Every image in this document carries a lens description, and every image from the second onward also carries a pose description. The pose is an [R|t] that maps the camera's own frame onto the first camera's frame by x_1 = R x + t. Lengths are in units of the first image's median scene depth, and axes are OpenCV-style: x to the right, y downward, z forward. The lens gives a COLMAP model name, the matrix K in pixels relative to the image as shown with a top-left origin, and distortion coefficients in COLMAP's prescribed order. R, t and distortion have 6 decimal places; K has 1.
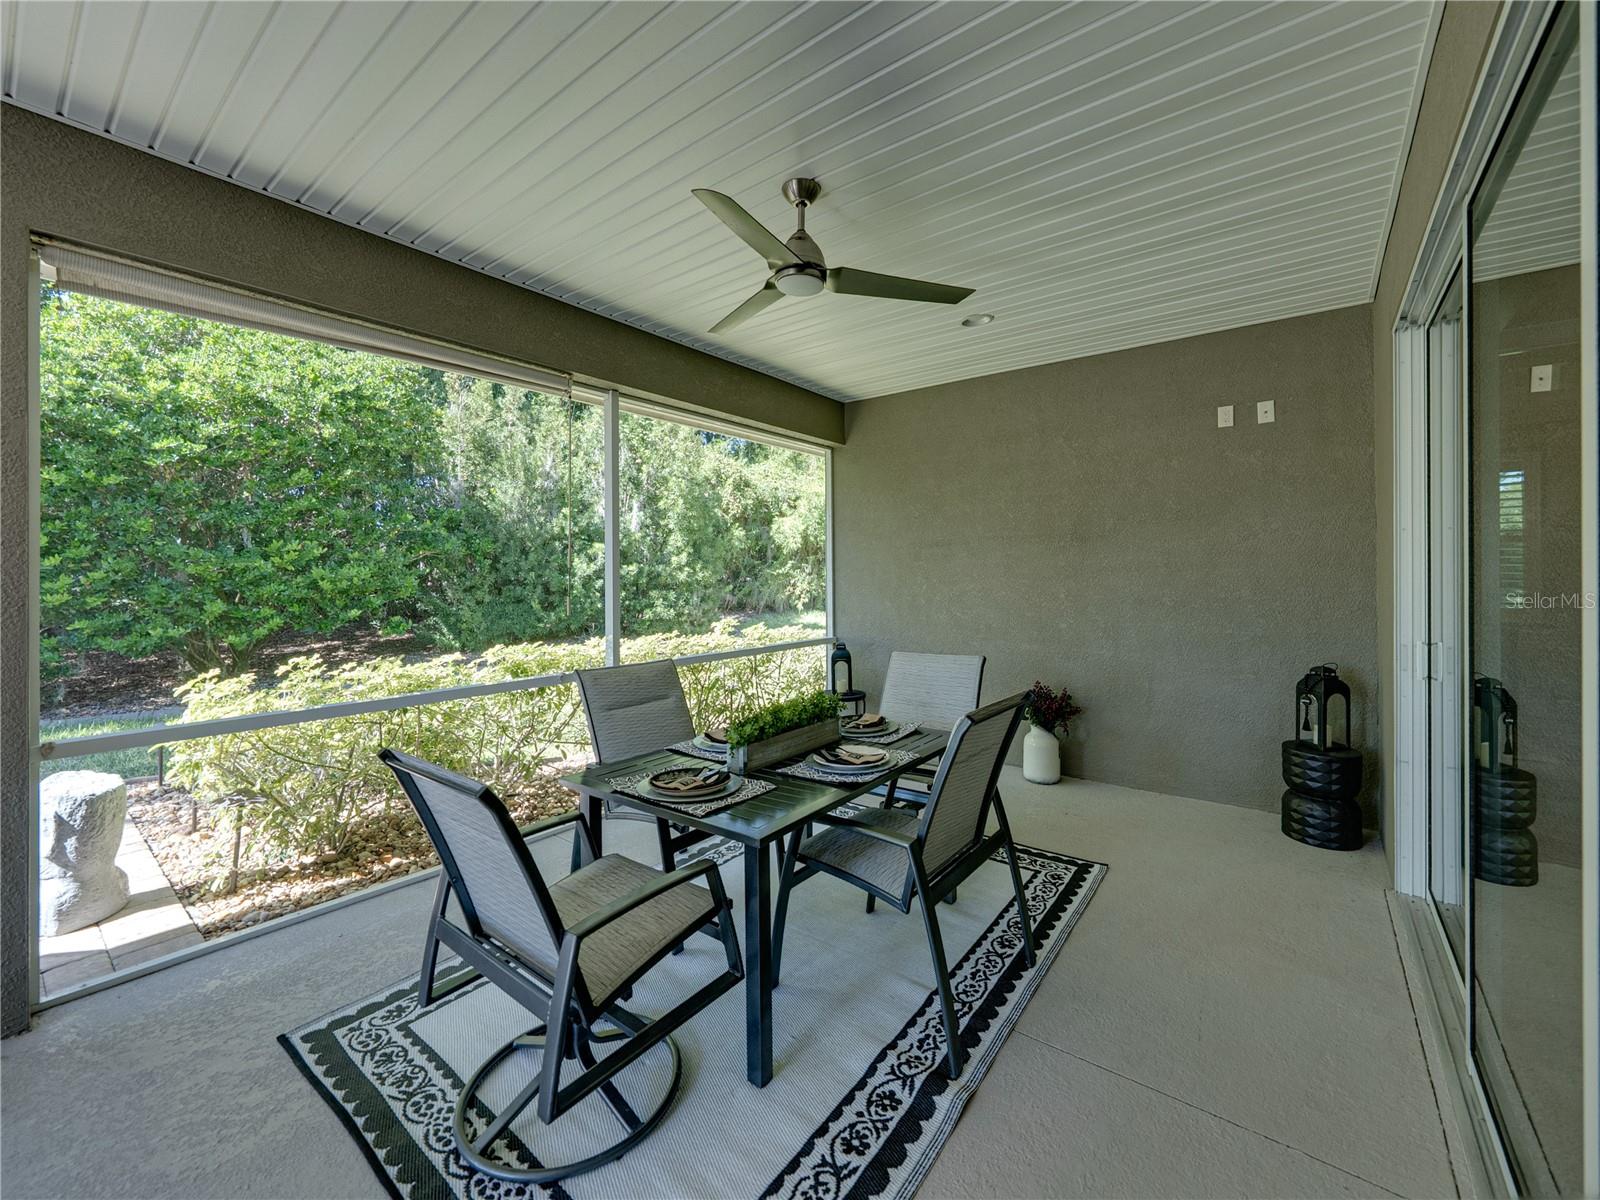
lens RADIAL K [[660.7, 0, 804.9], [0, 660.7, 568.6], [0, 0, 1]] dist [-0.003244, -0.000232]
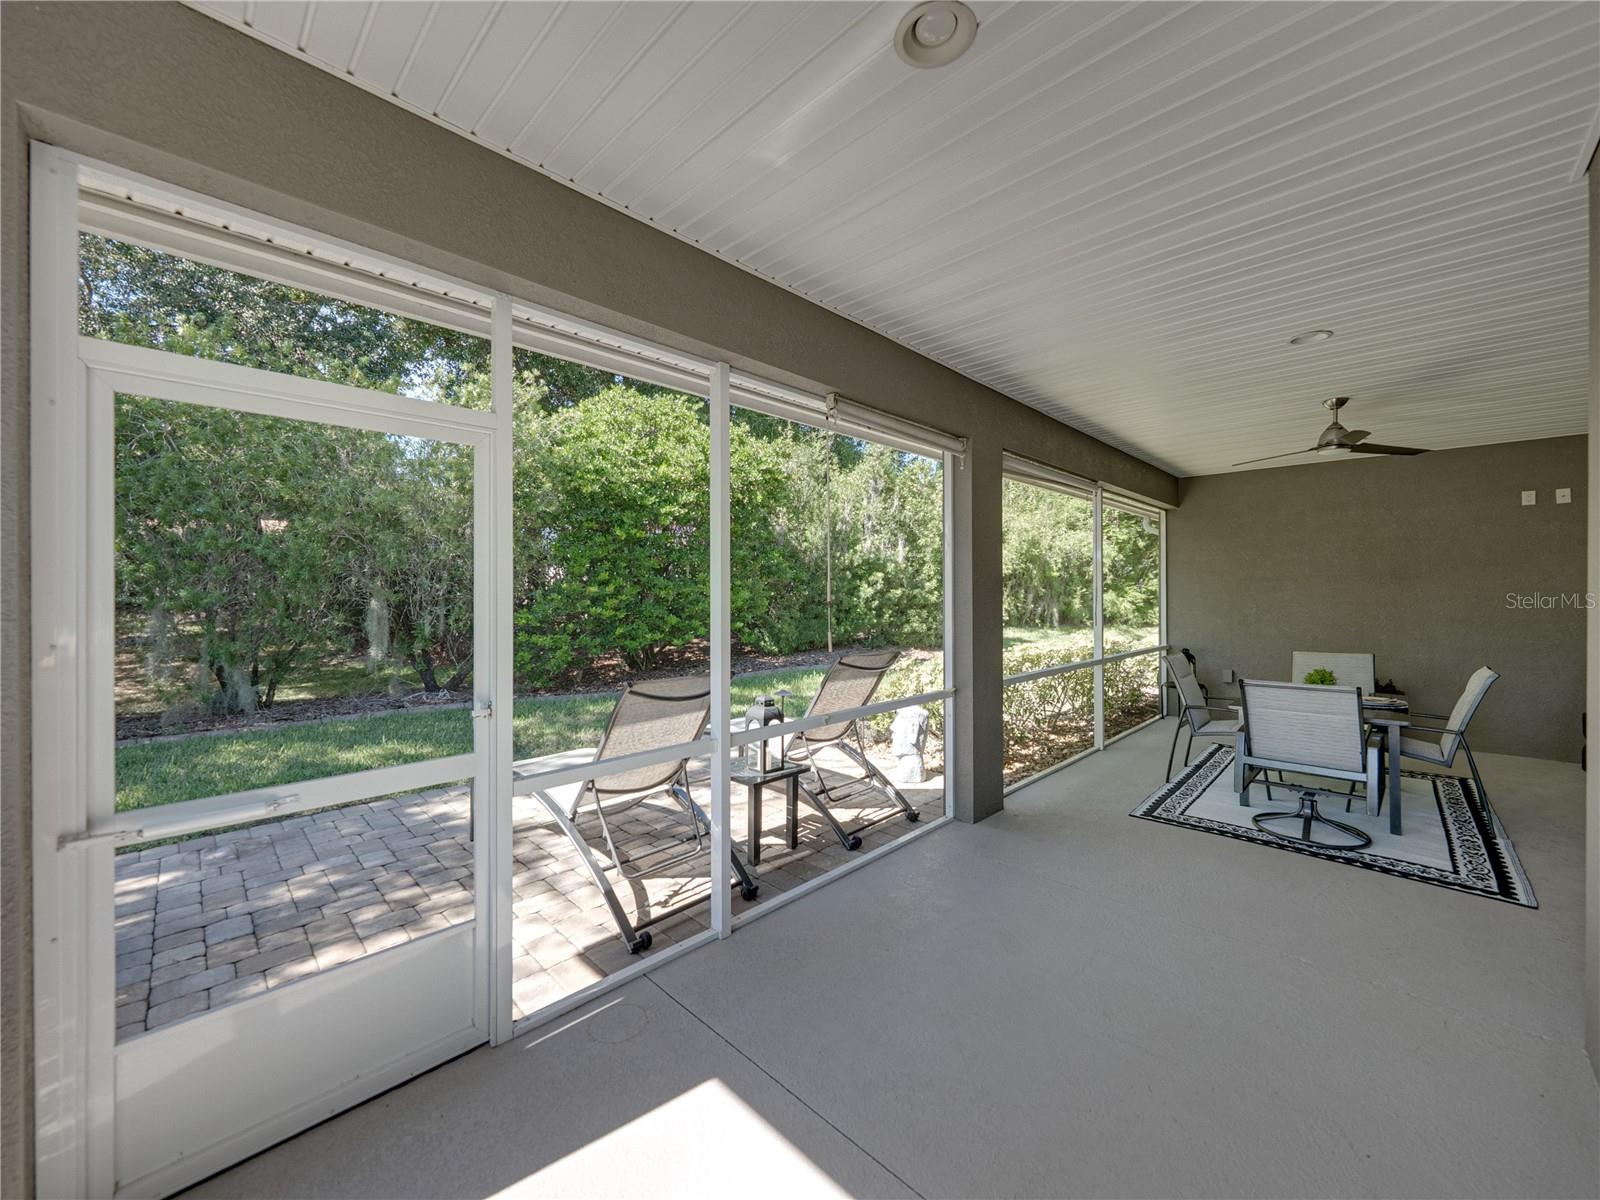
lens RADIAL K [[633.7, 0, 795.1], [0, 633.7, 590.3], [0, 0, 1]] dist [0.000039, -0.000095]
pose [[0.992425, 0.002230, -0.122832, -0.387153], [-0.001586, 0.999984, 0.005338, -0.012254], [0.122842, -0.005103, 0.992413, -0.291995]]
